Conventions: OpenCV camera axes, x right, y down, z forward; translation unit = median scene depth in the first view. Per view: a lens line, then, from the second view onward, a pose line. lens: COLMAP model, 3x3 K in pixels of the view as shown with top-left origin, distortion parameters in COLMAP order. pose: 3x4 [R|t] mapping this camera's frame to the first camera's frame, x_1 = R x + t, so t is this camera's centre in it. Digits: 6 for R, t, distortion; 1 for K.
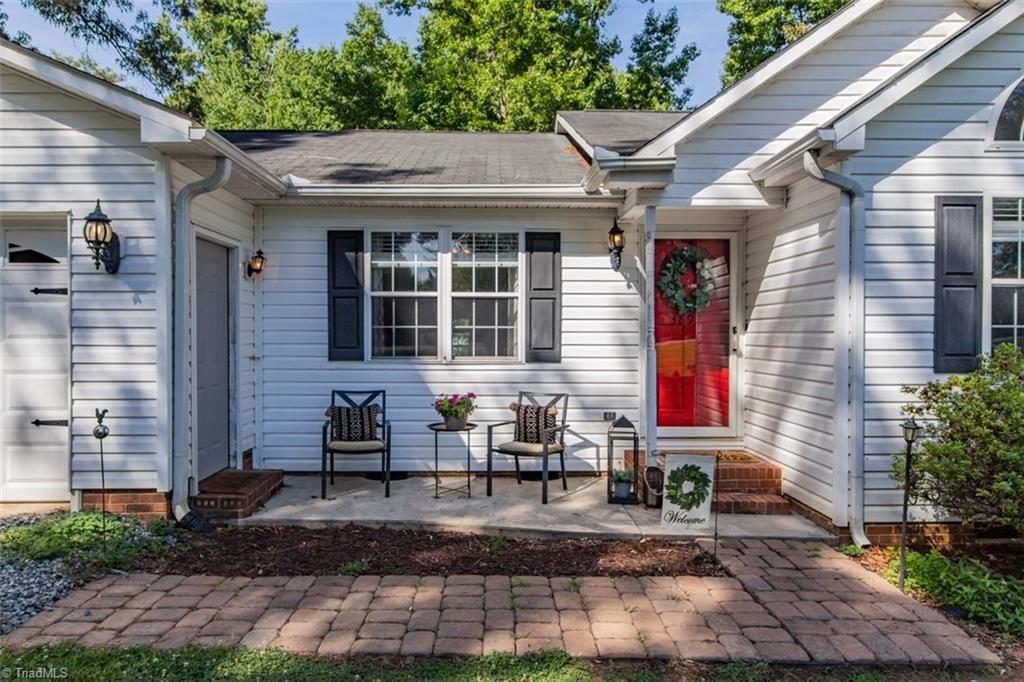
lens RADIAL K [[652.1, 0, 495.6], [0, 652.1, 341.9], [0, 0, 1]] dist [0.002165, 0.000490]
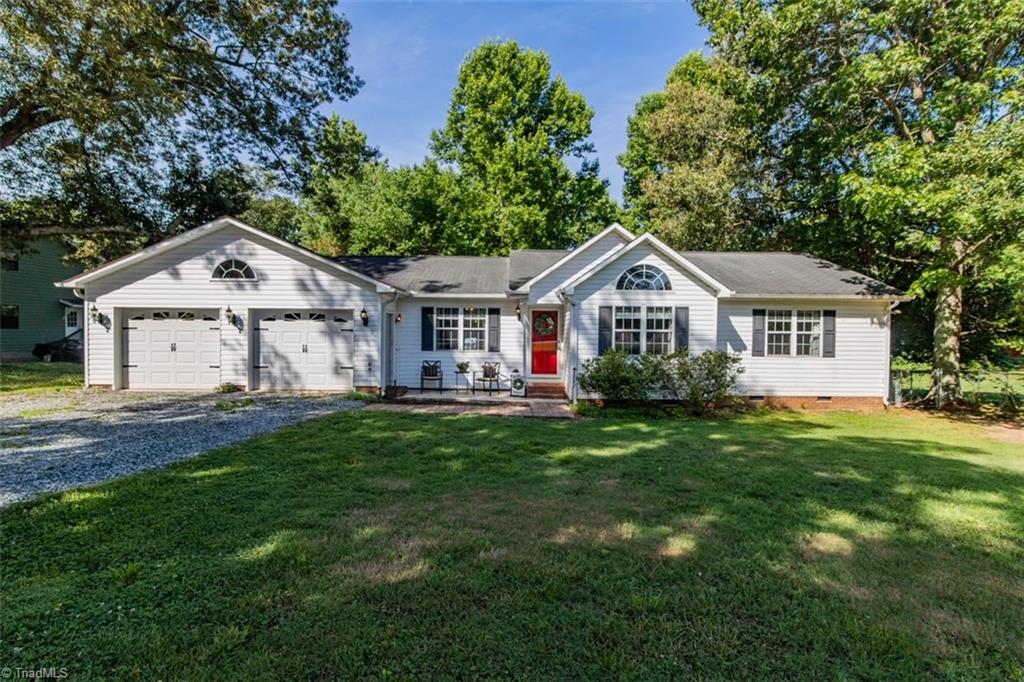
lens RADIAL K [[457.4, 0, 507.5], [0, 457.4, 343.0], [0, 0, 1]] dist [0.000313, -0.000075]
pose [[0.999898, 0.009623, -0.010598, 0.159109], [-0.009496, 0.999883, 0.012027, -0.035640], [0.010713, -0.011925, 0.999872, -1.092773]]
